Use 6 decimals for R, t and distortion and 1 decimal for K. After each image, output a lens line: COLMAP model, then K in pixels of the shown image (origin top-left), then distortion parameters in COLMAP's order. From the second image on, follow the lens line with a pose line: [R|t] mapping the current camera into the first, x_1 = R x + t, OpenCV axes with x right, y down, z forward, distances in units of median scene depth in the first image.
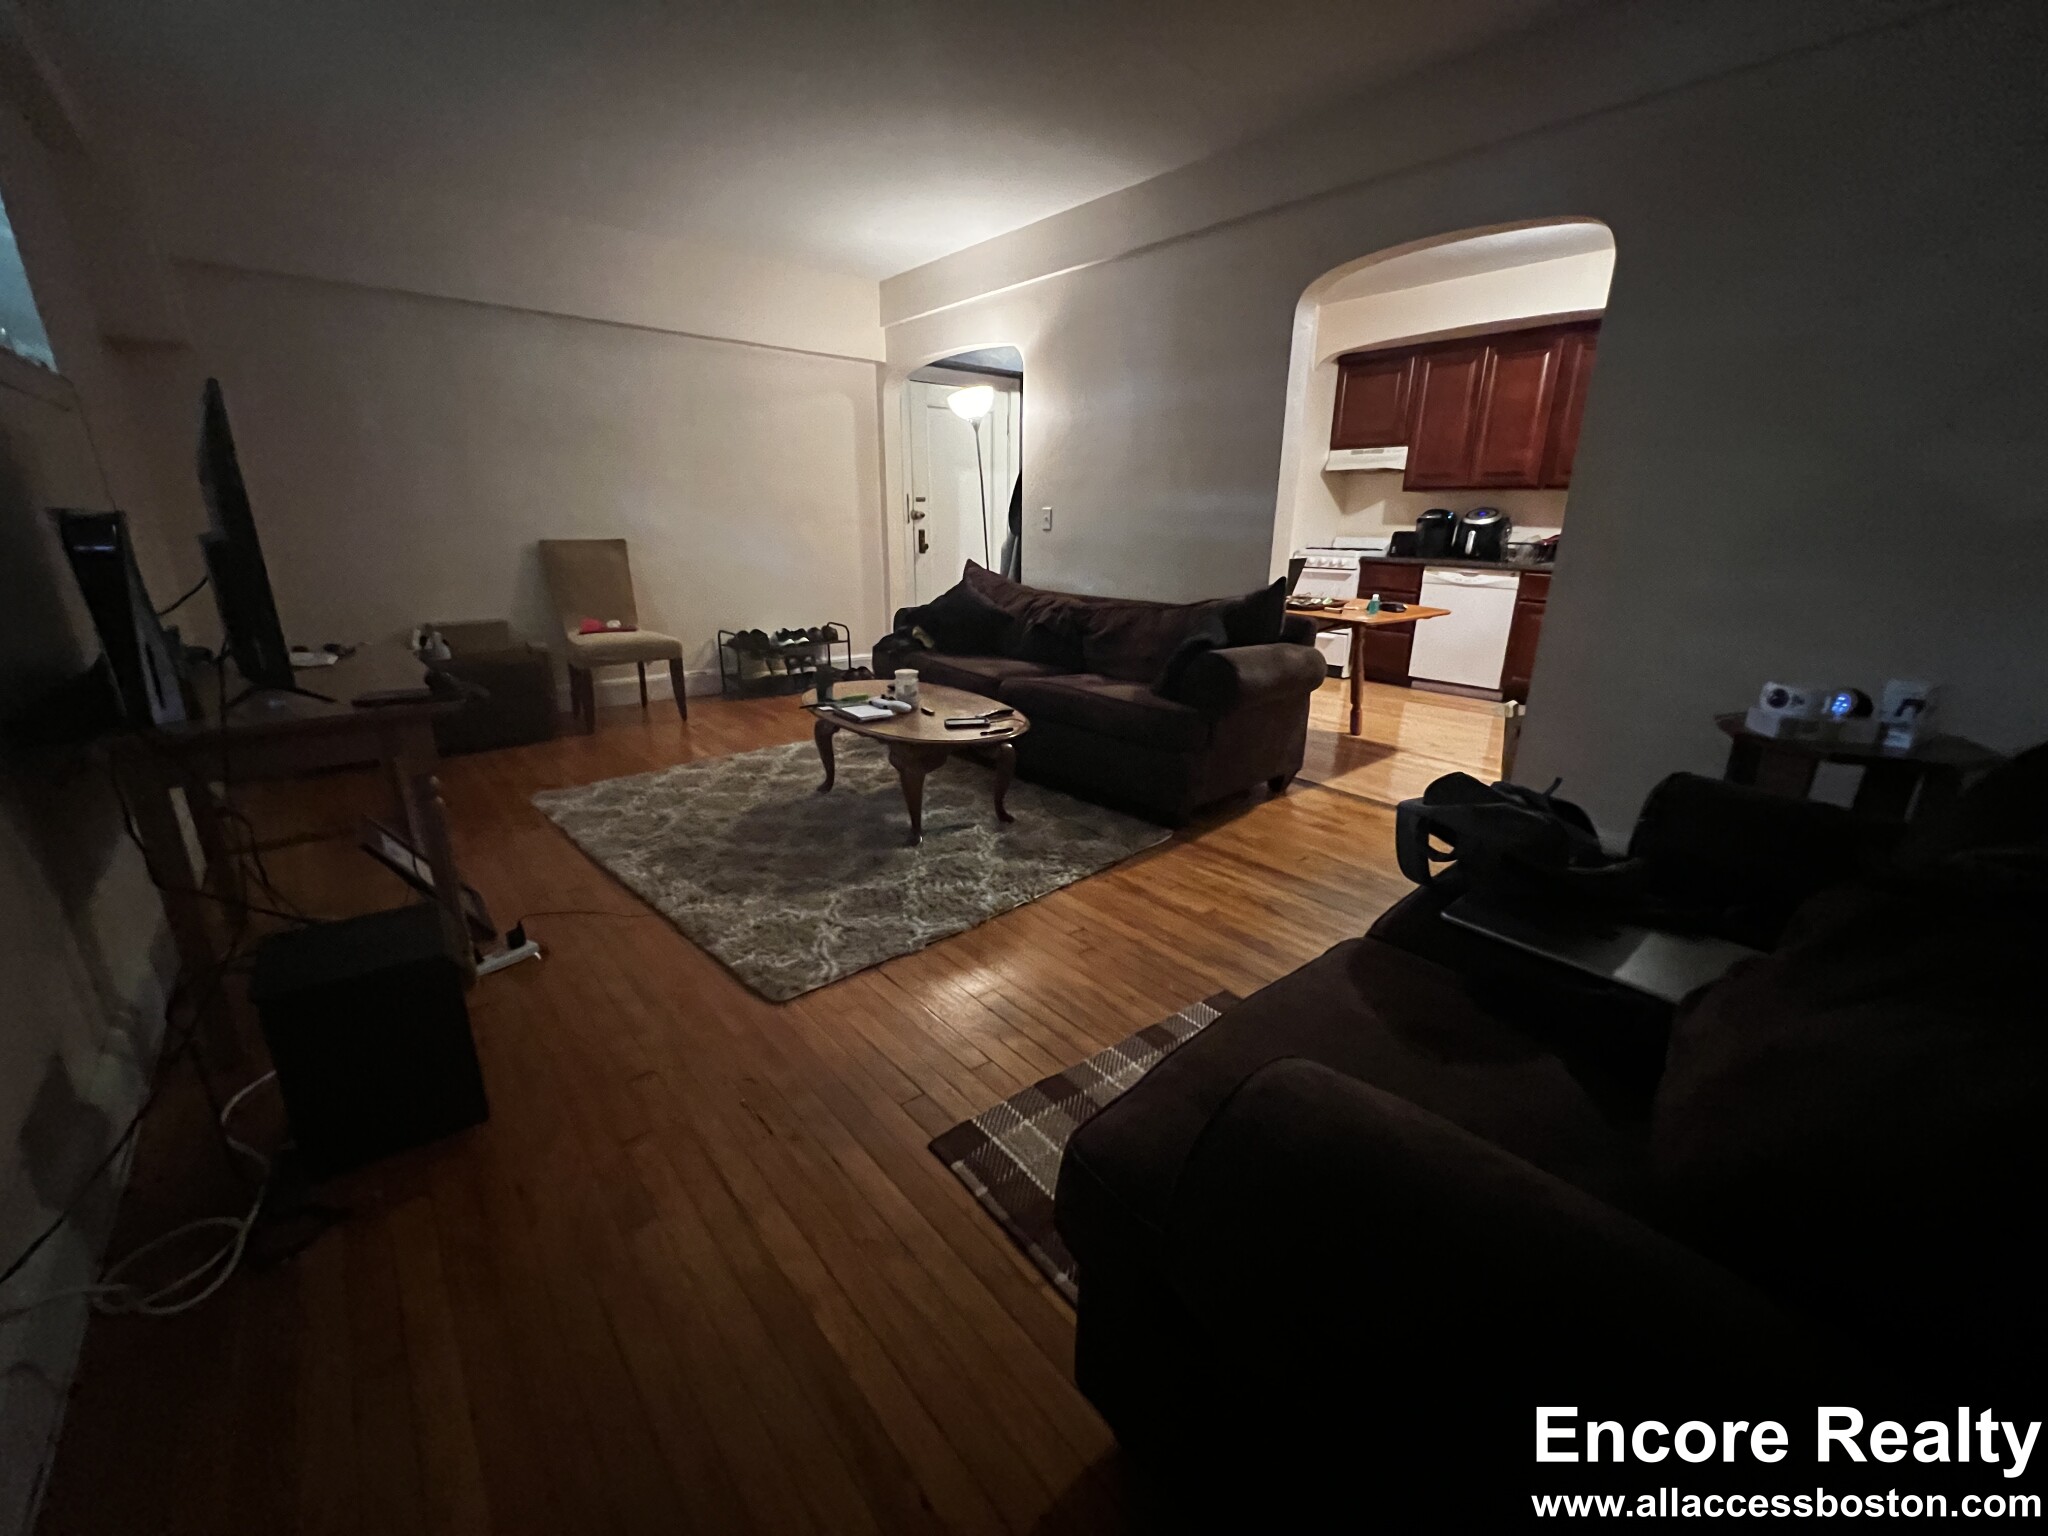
lens RADIAL K [[819.6, 0, 1030.6], [0, 819.6, 775.4], [0, 0, 1]] dist [-0.000120, 0.000109]
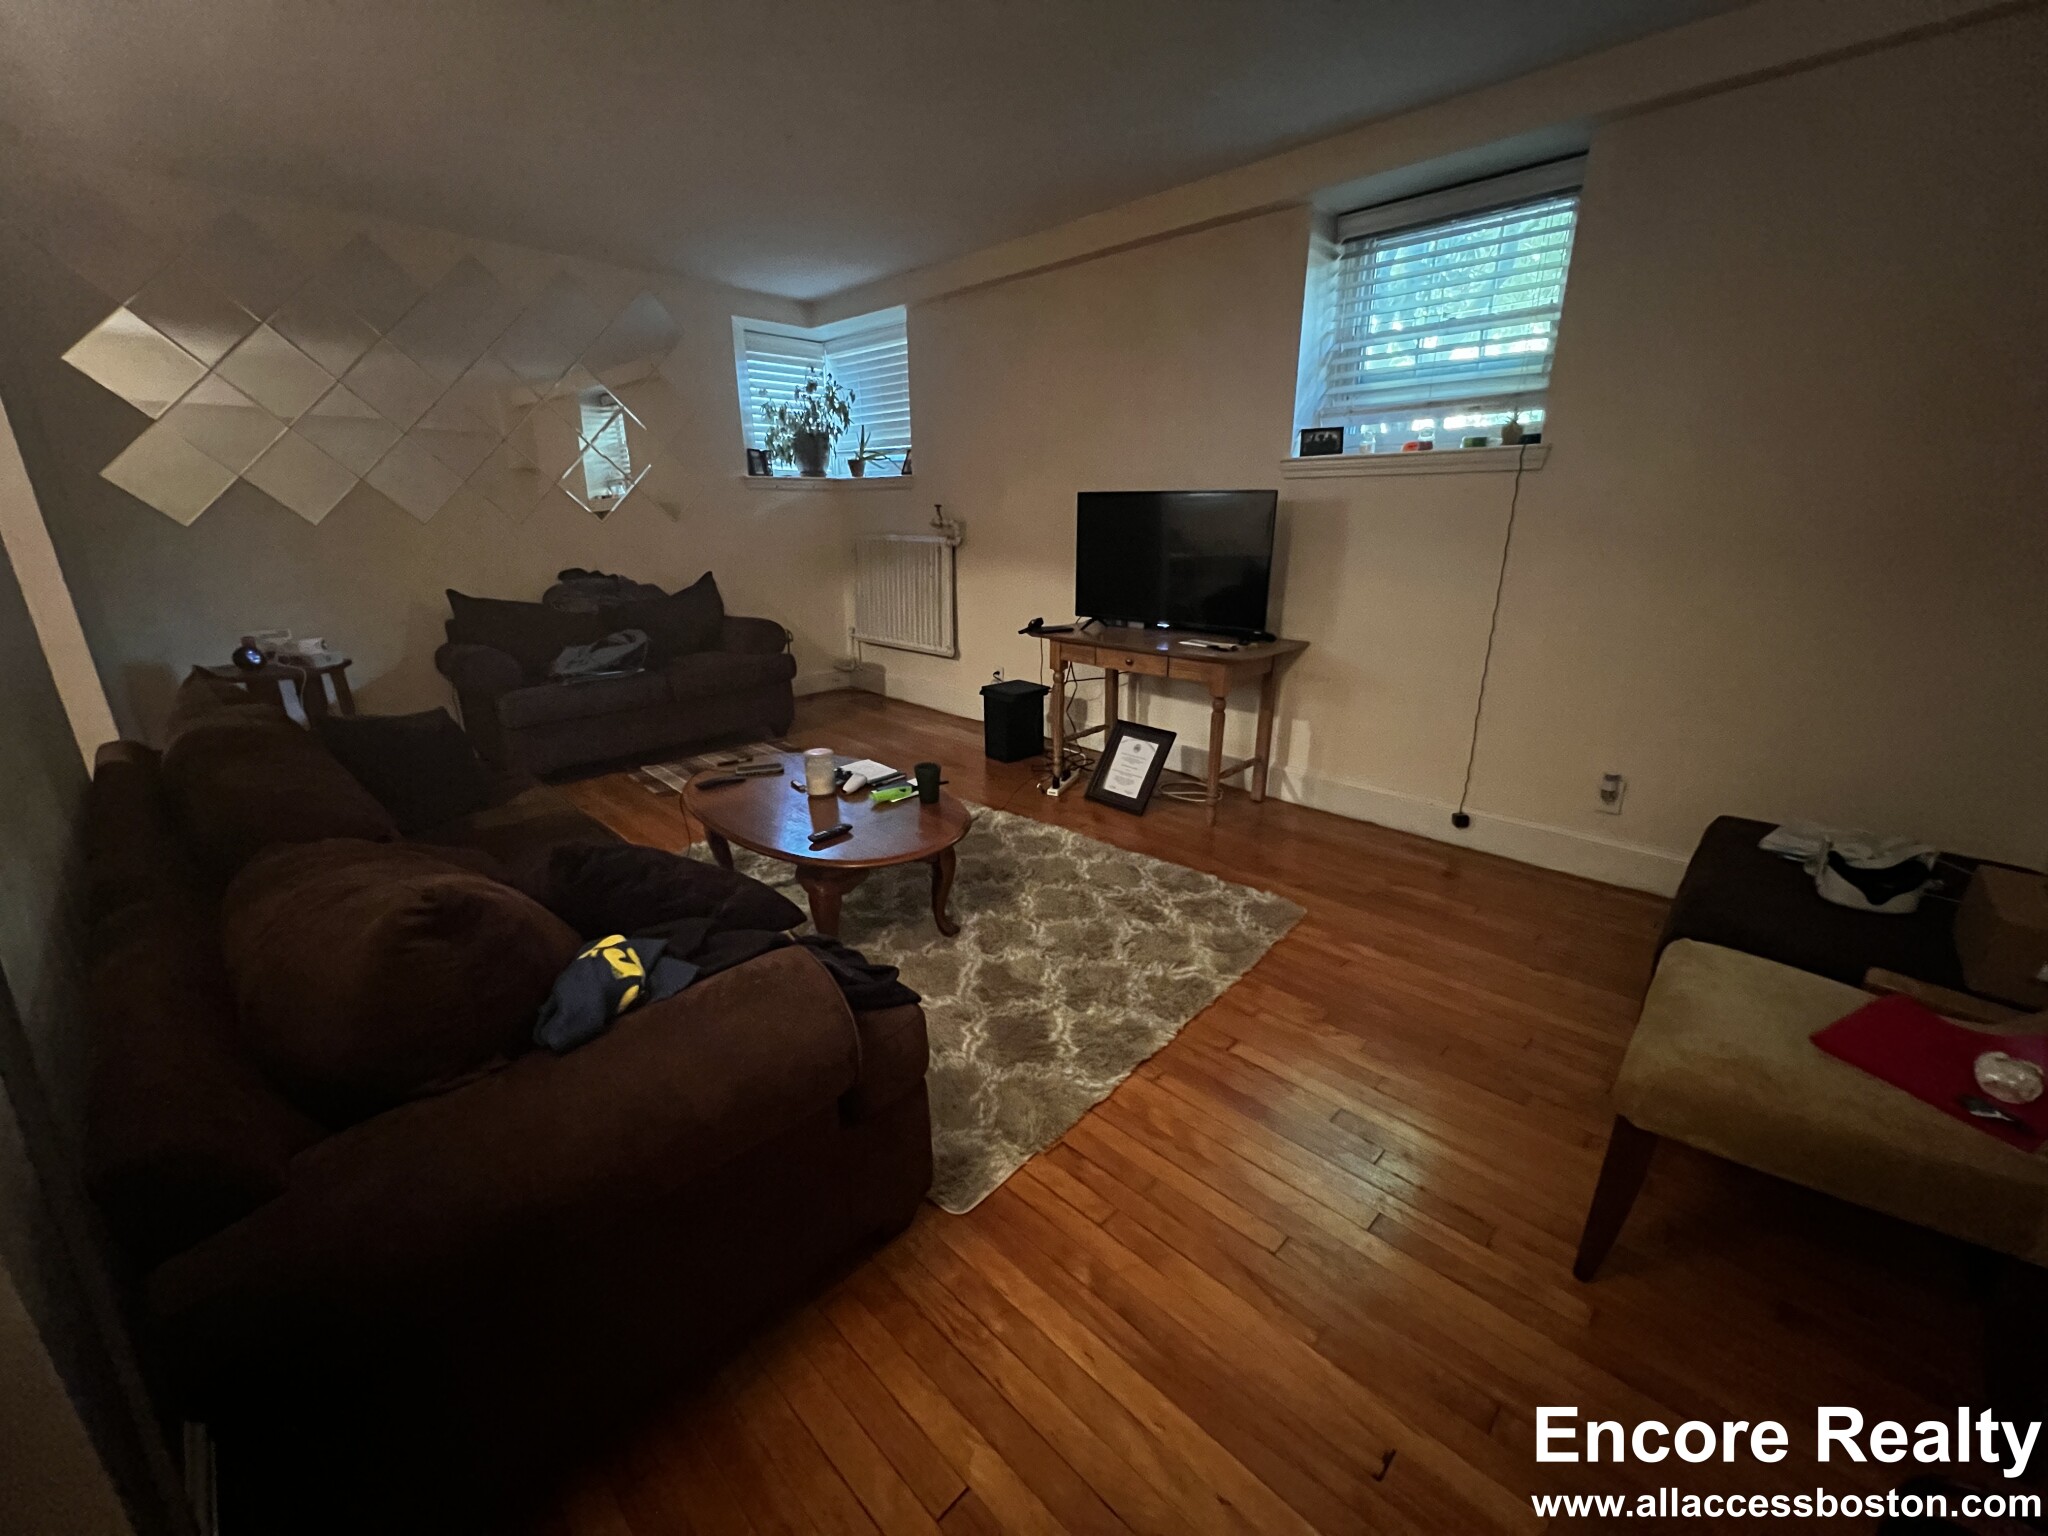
lens RADIAL K [[822.0, 0, 1026.6], [0, 822.0, 772.8], [0, 0, 1]] dist [-0.001577, 0.001067]
pose [[-0.997558, 0.013104, -0.068604, -0.179391], [-0.029057, 0.815341, 0.578252, -0.355025], [0.063513, 0.578833, -0.812969, 1.011649]]
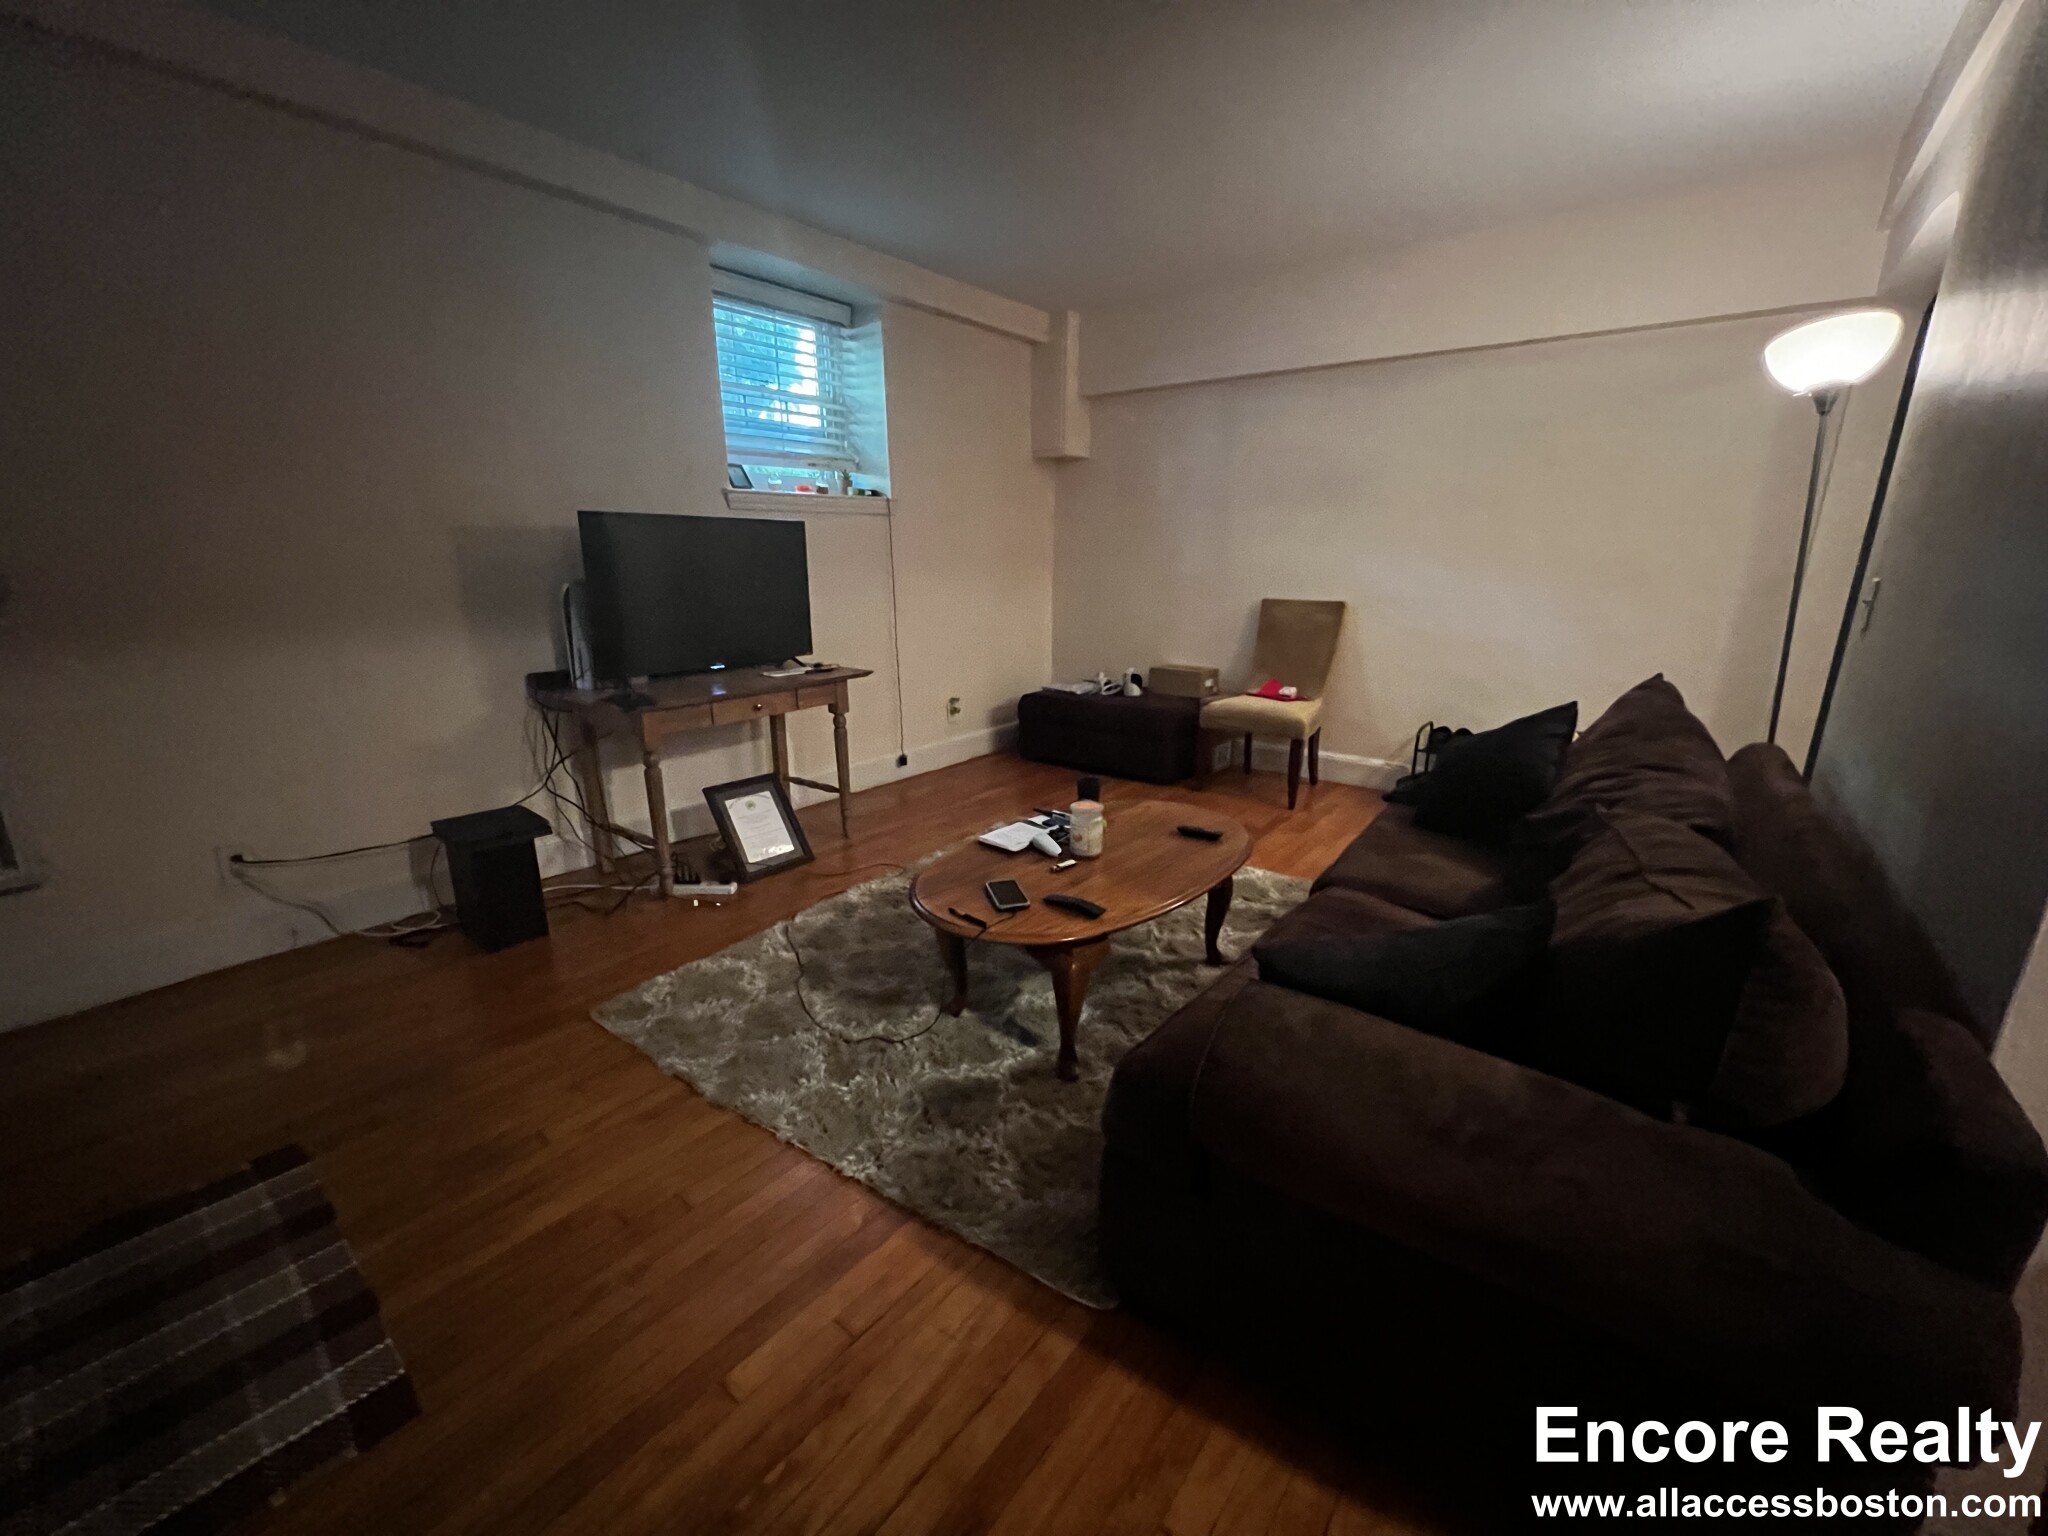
lens RADIAL K [[822.7, 0, 1034.1], [0, 822.7, 770.4], [0, 0, 1]] dist [-0.001726, 0.000820]
pose [[0.191756, 0.244607, -0.950472, 0.308270], [-0.295169, 0.937981, 0.181843, -0.163961], [0.936005, 0.245680, 0.252064, 0.458410]]
